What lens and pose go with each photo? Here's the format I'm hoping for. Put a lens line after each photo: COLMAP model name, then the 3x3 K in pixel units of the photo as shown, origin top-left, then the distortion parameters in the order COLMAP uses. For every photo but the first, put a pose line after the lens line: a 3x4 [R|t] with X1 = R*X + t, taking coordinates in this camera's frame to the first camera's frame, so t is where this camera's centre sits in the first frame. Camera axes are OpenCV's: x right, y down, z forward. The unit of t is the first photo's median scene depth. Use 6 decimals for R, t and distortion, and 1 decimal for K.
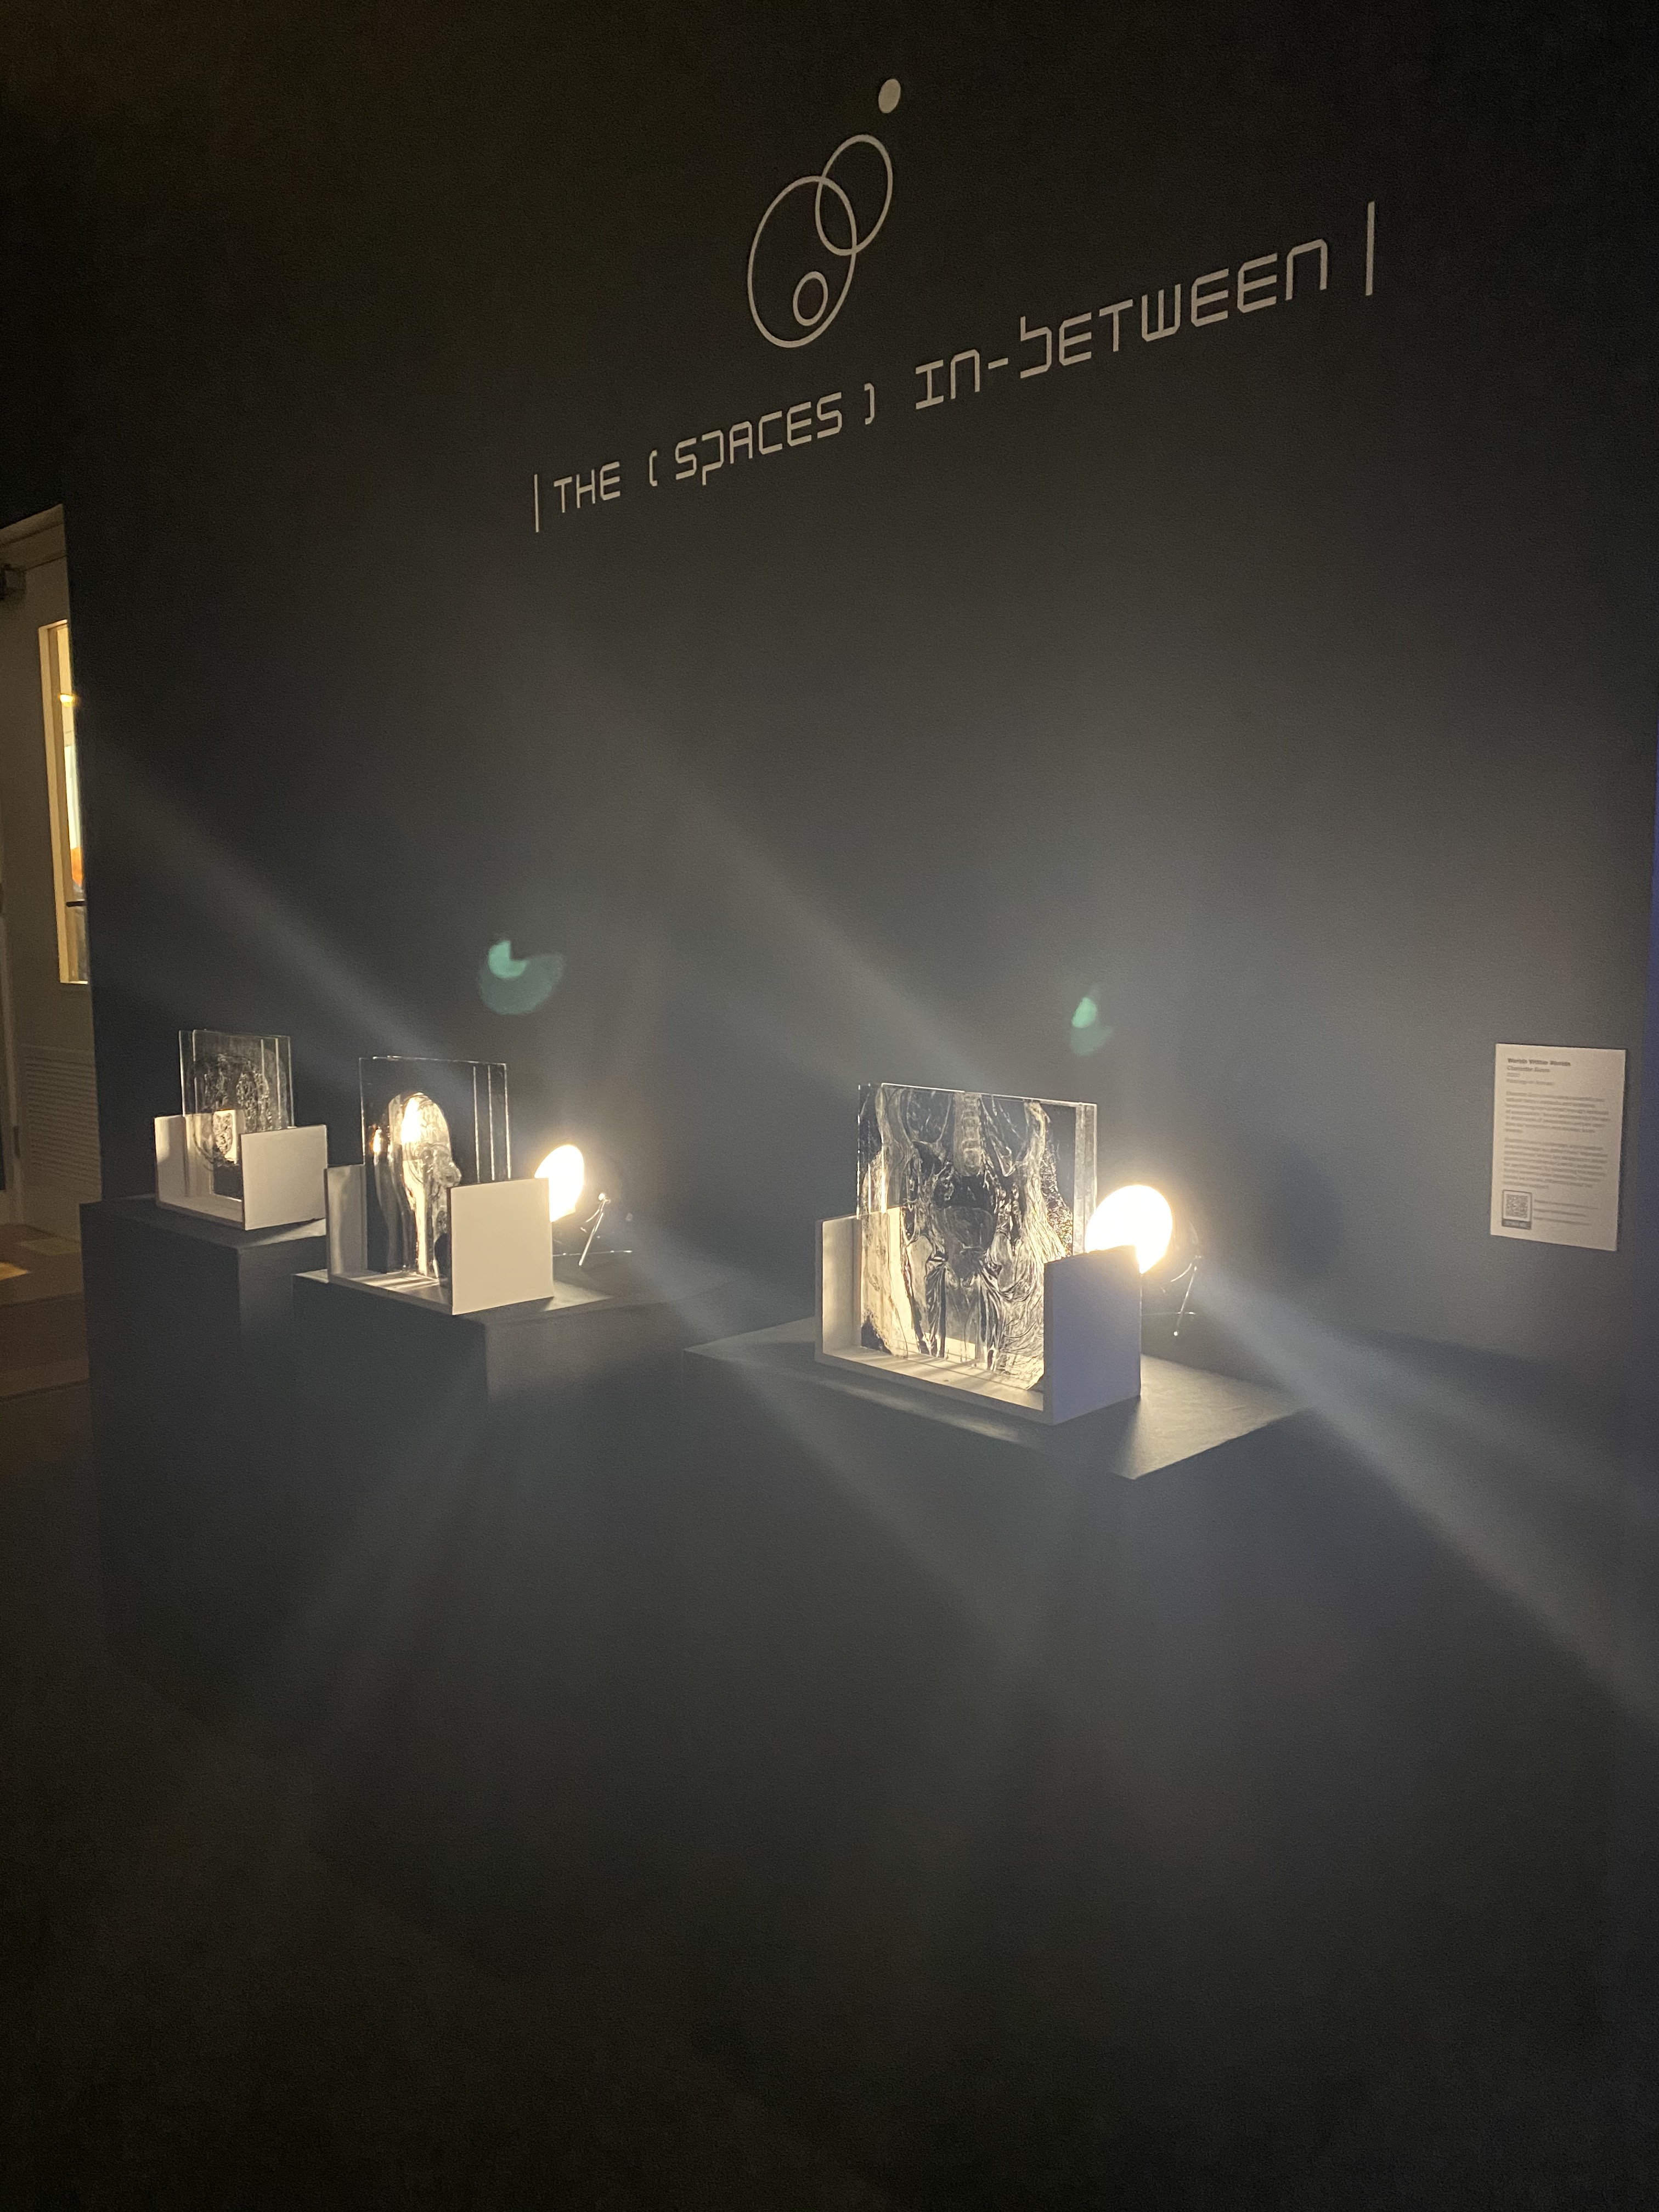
lens RADIAL K [[1678.3, 0, 835.4], [0, 1678.3, 1098.9], [0, 0, 1]] dist [0.075152, -0.018516]
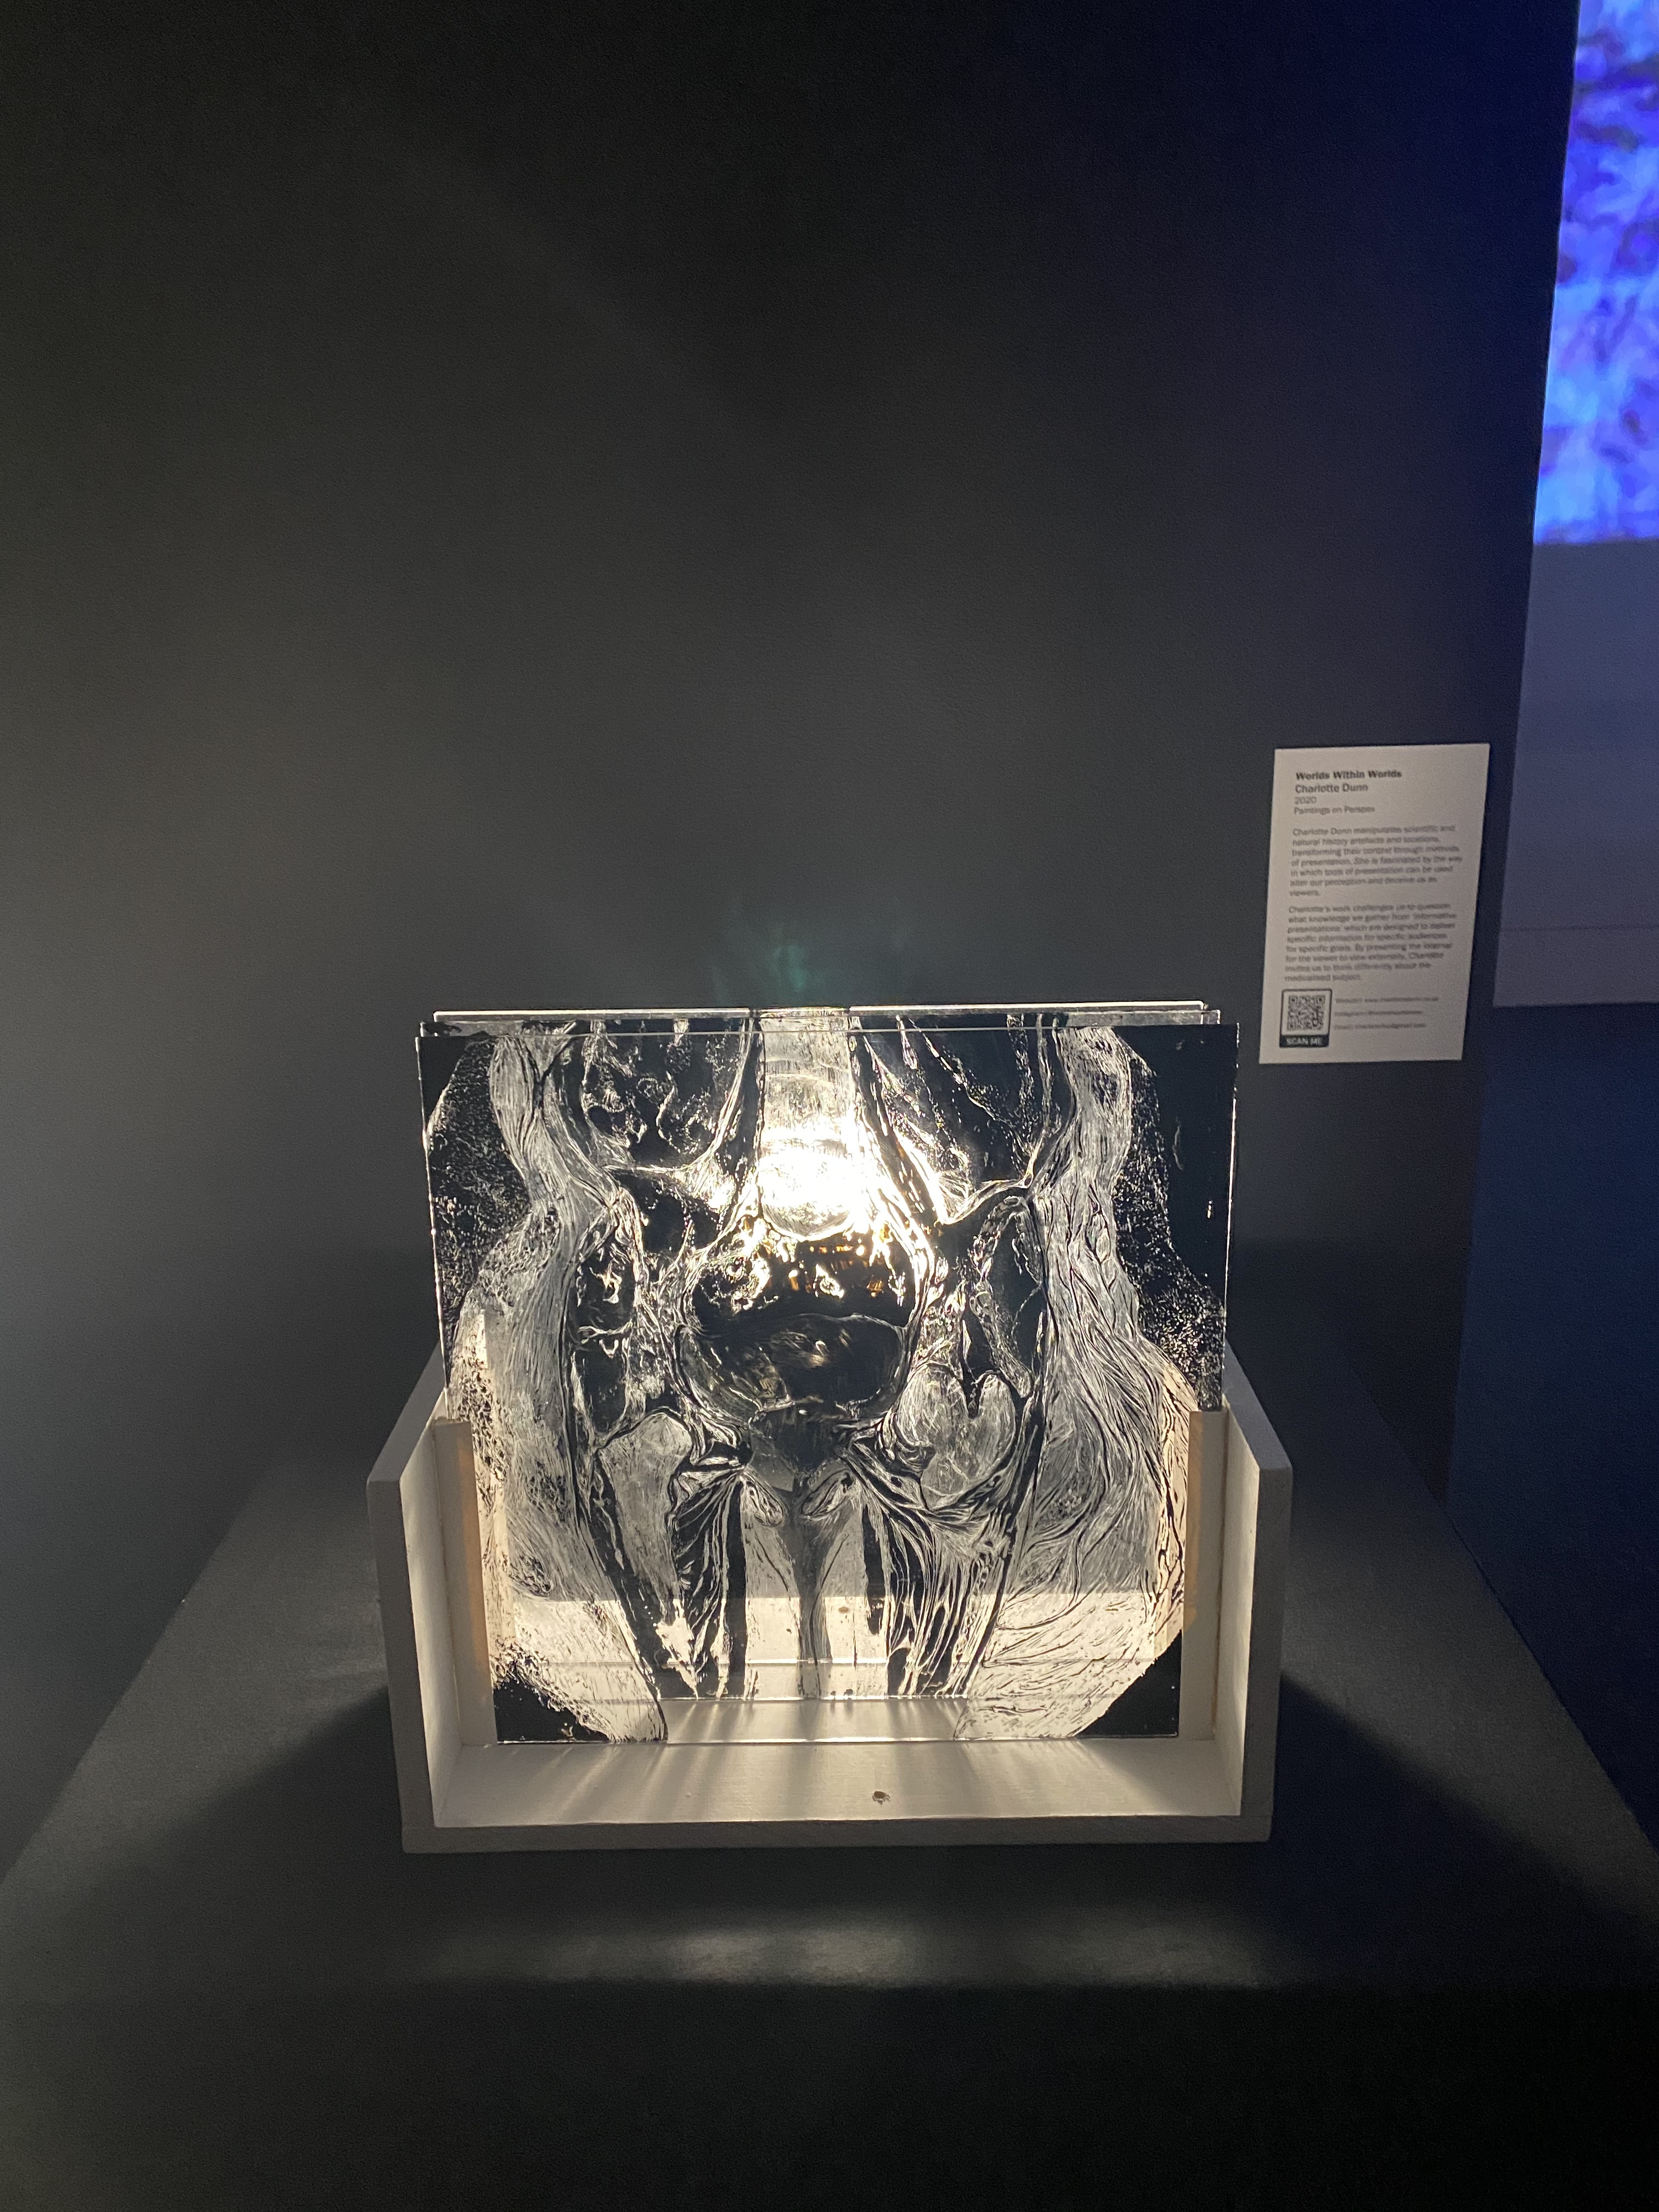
lens RADIAL K [[1678.3, 0, 820.7], [0, 1678.3, 1073.4], [0, 0, 1]] dist [0.075152, -0.018516]
pose [[0.713049, -0.208219, 0.669482, -0.151931], [0.092888, 0.974521, 0.204158, -0.061301], [-0.694934, -0.083388, 0.714222, 0.724126]]
